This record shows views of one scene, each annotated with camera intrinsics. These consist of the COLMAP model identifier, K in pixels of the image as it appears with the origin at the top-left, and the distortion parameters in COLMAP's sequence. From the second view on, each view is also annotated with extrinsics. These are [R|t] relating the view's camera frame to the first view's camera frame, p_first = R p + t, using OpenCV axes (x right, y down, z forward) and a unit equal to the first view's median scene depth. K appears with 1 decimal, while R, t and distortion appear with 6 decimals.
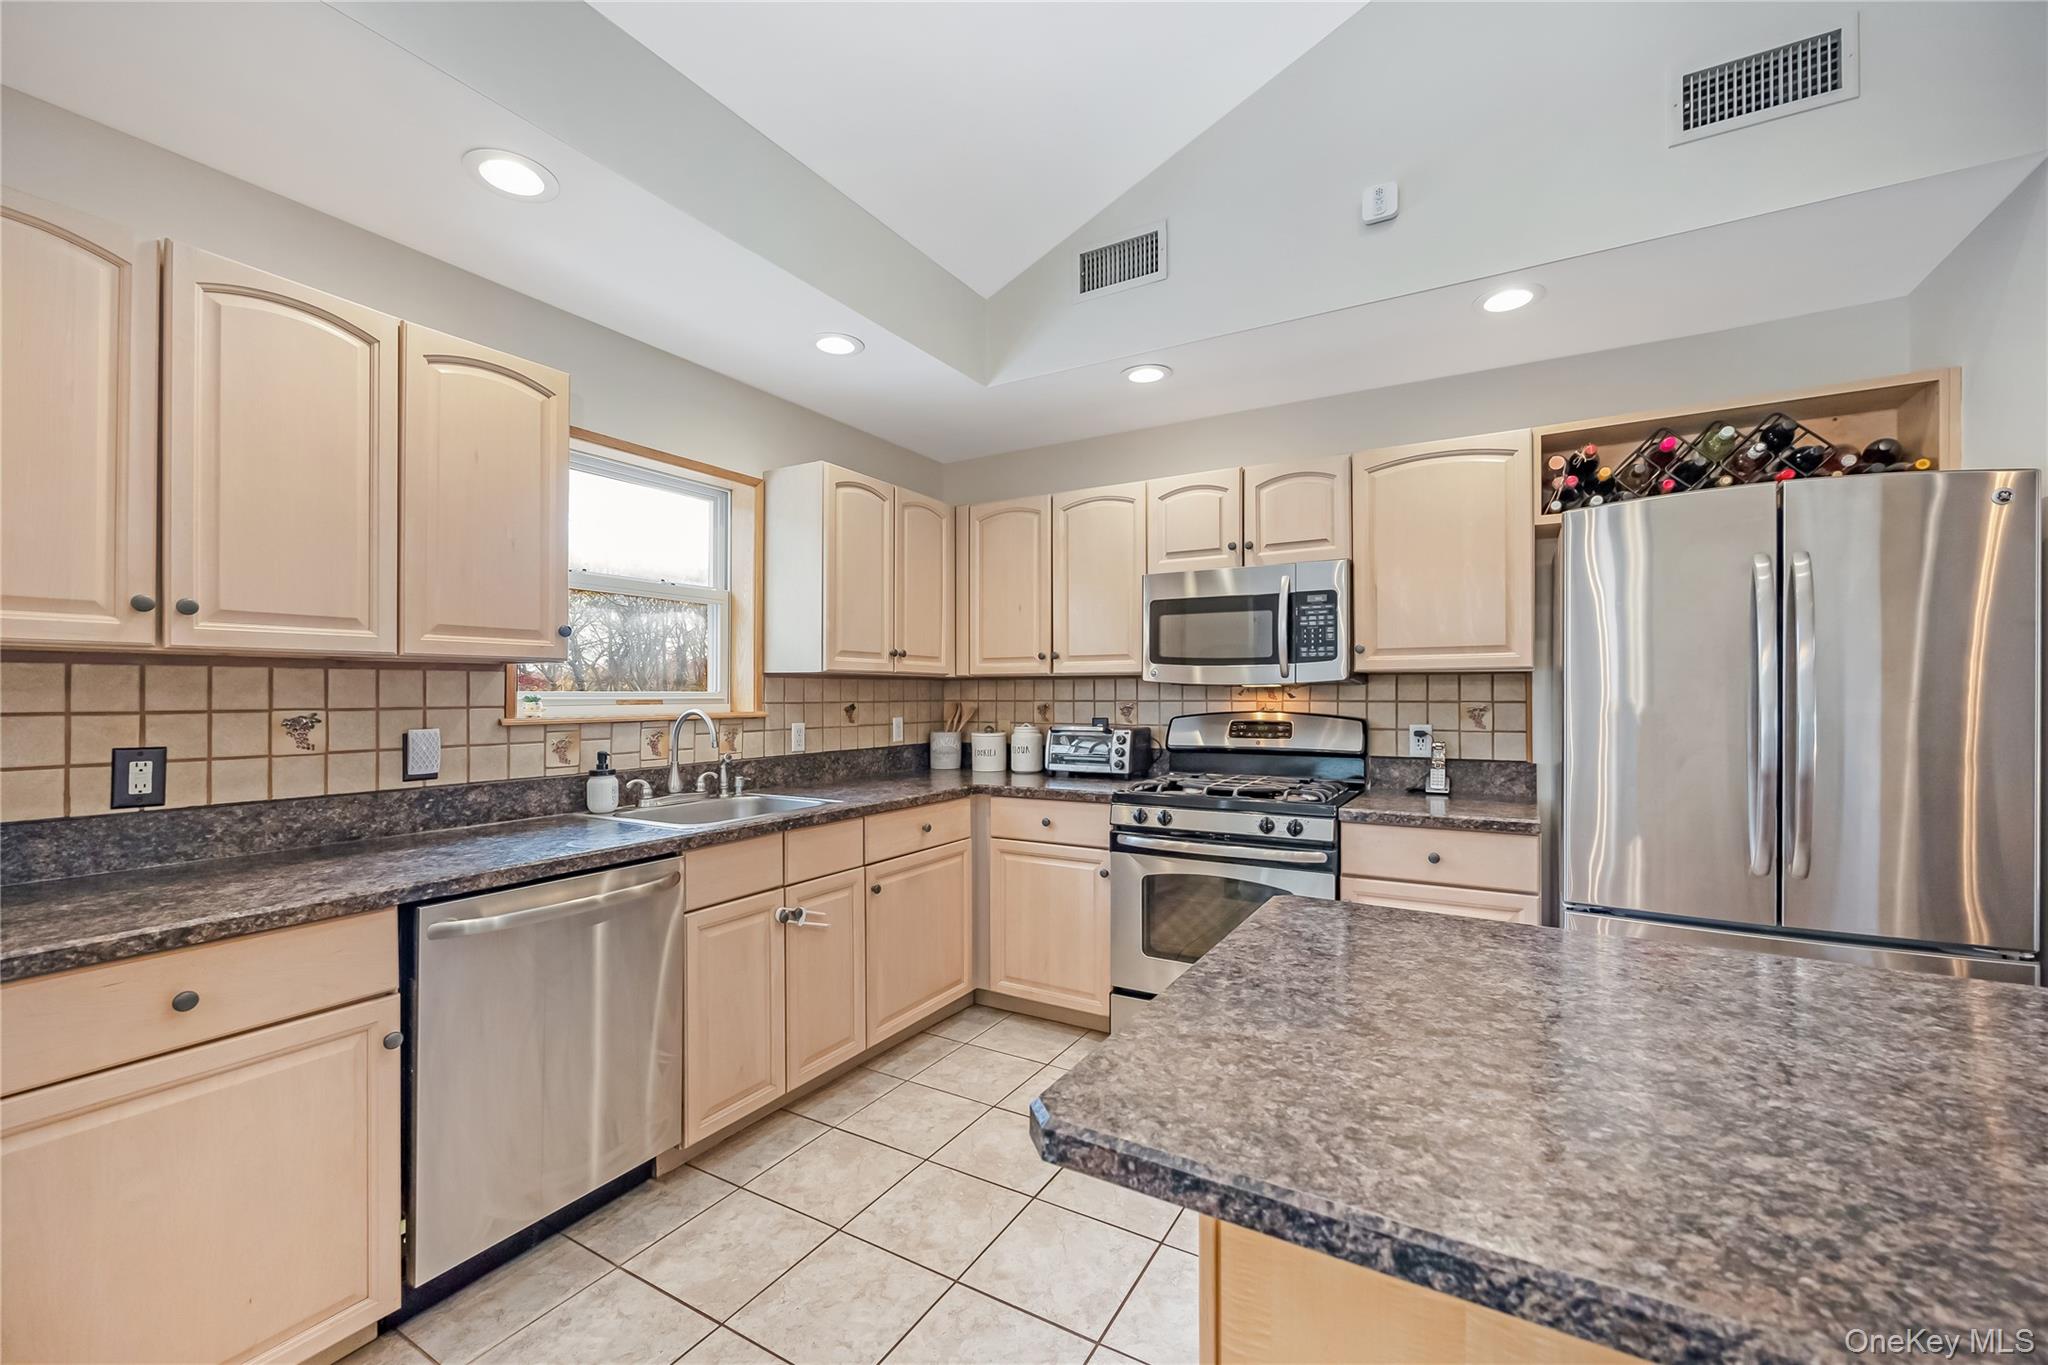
lens RADIAL K [[826.7, 0, 1028.7], [0, 826.7, 685.8], [0, 0, 1]] dist [-0.000850, -0.000310]
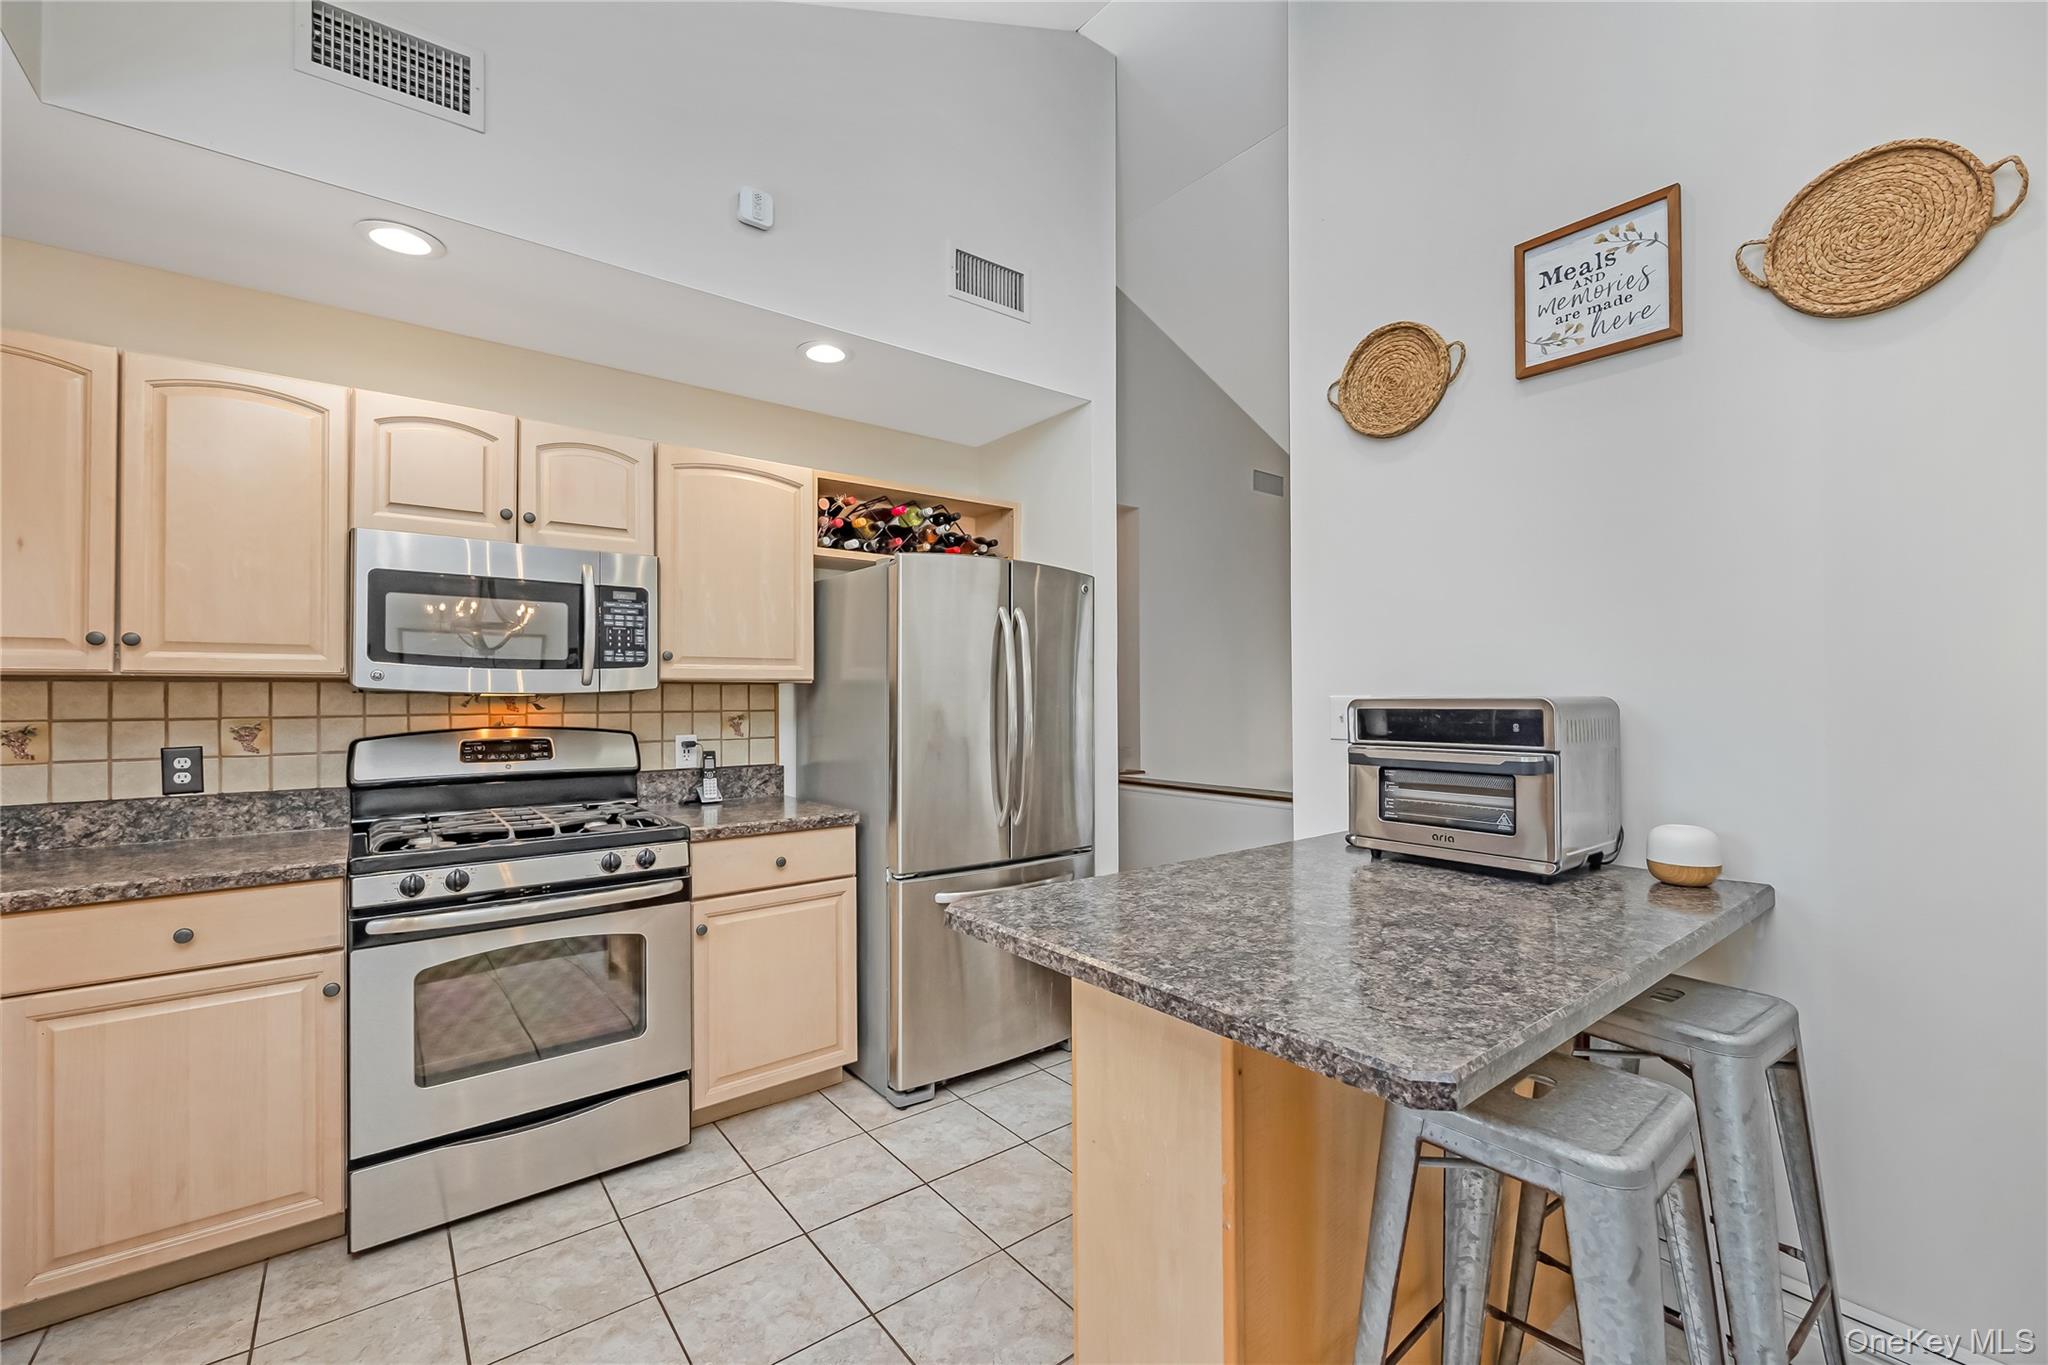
lens RADIAL K [[841.5, 0, 1017.5], [0, 841.5, 689.9], [0, 0, 1]] dist [-0.003823, -0.000081]
pose [[0.373289, 0.008392, 0.927677, -0.353071], [-0.004188, 0.999964, -0.007360, -0.000998], [-0.927705, -0.001138, 0.373311, 0.304906]]
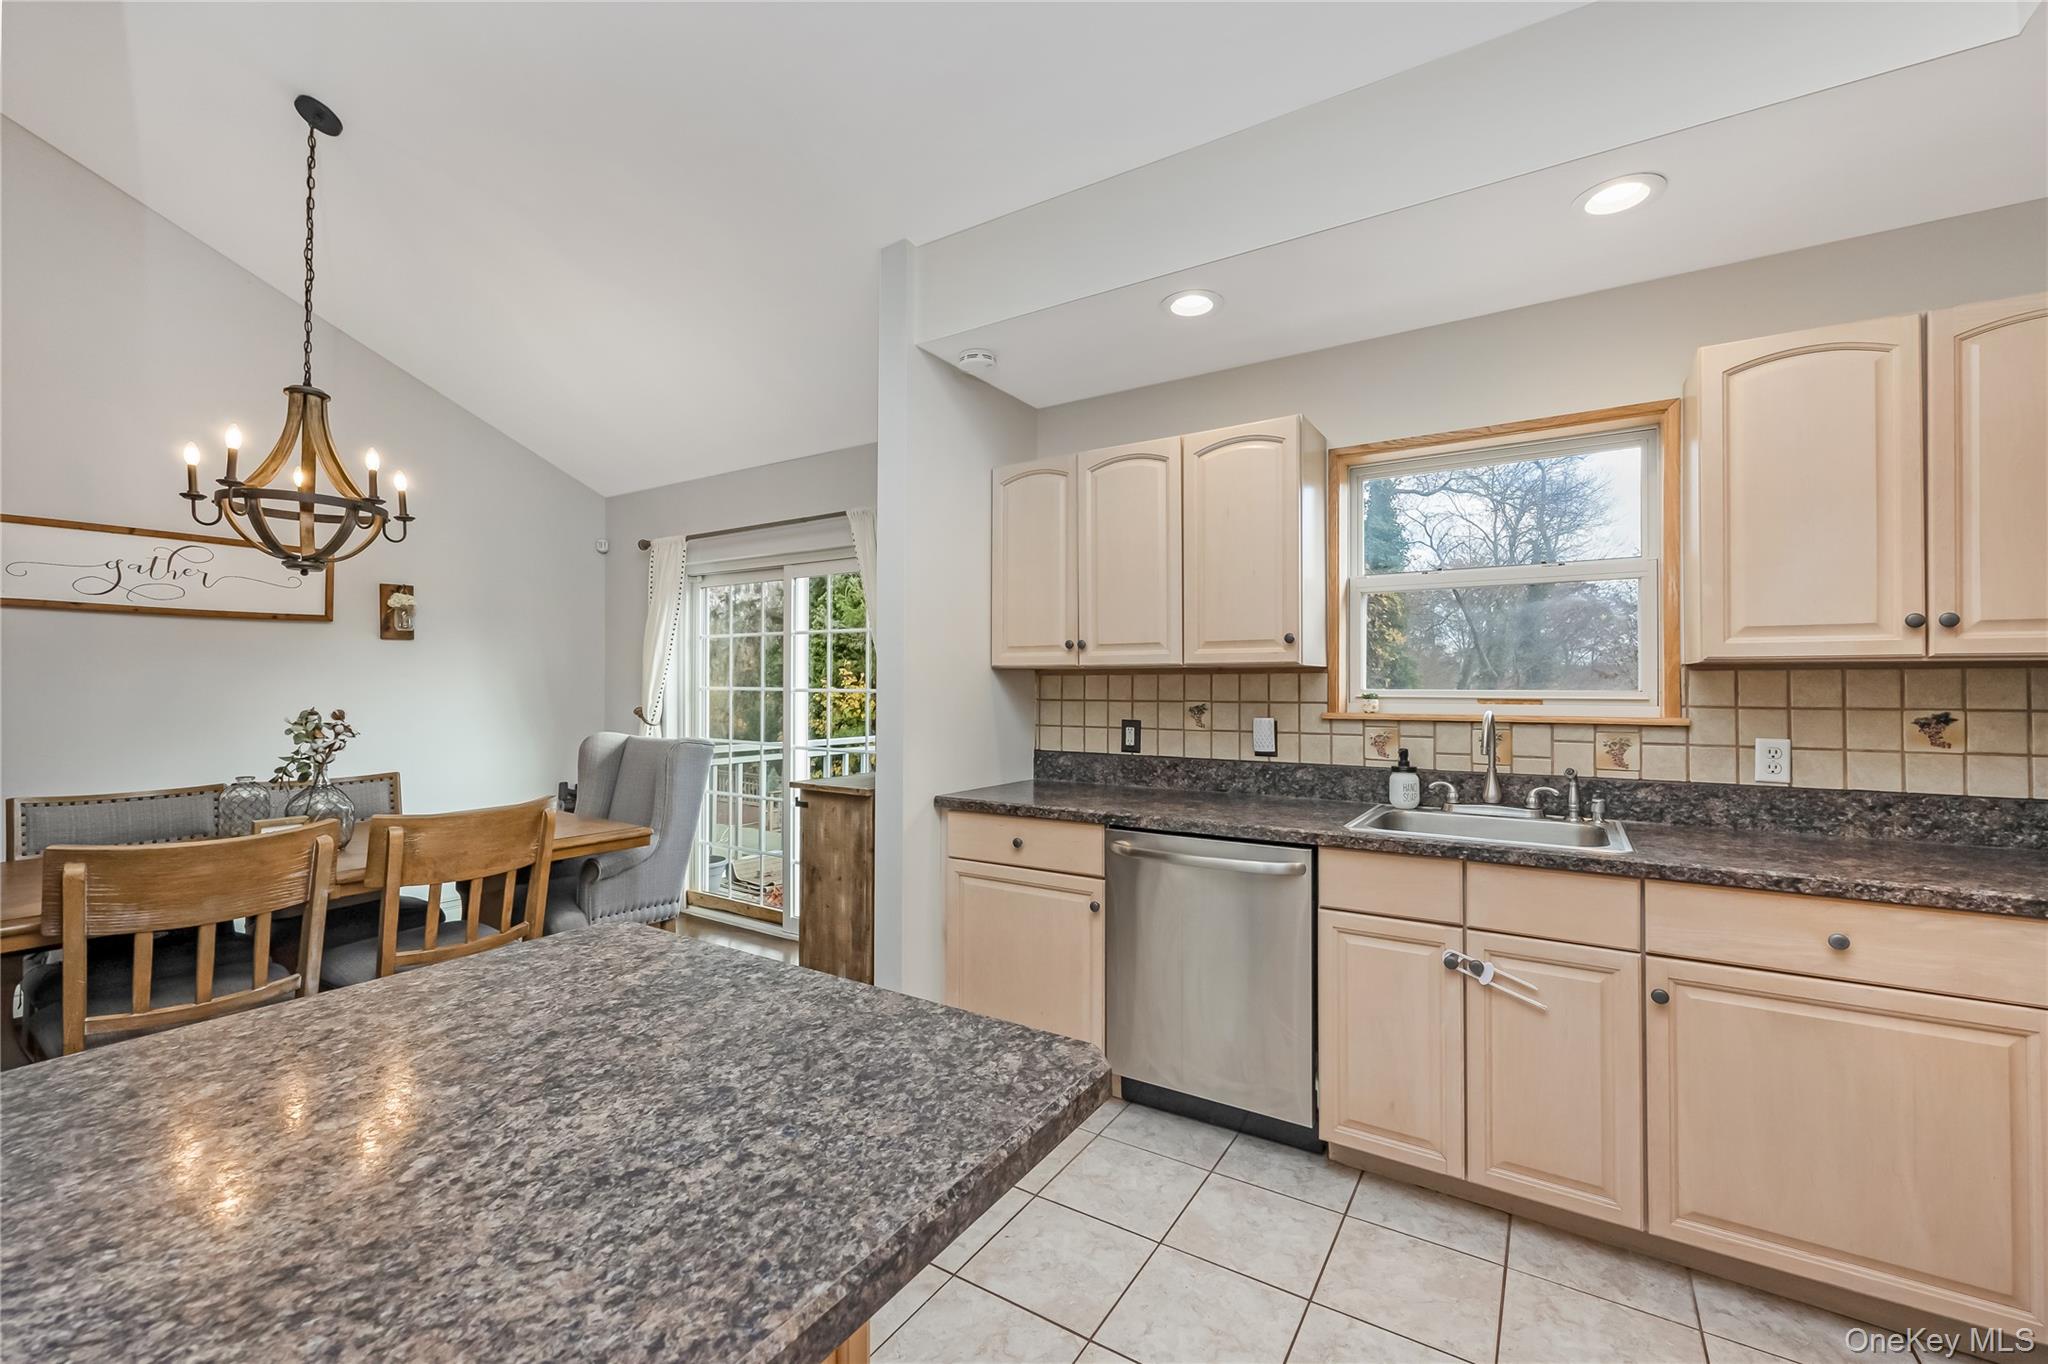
lens RADIAL K [[826.7, 0, 1028.7], [0, 826.7, 685.3], [0, 0, 1]] dist [-0.000850, -0.000310]
pose [[-0.040899, -0.000757, -0.999163, 0.502231], [0.007445, 0.999972, -0.001063, -0.001185], [0.999136, -0.007483, -0.040892, 0.553394]]
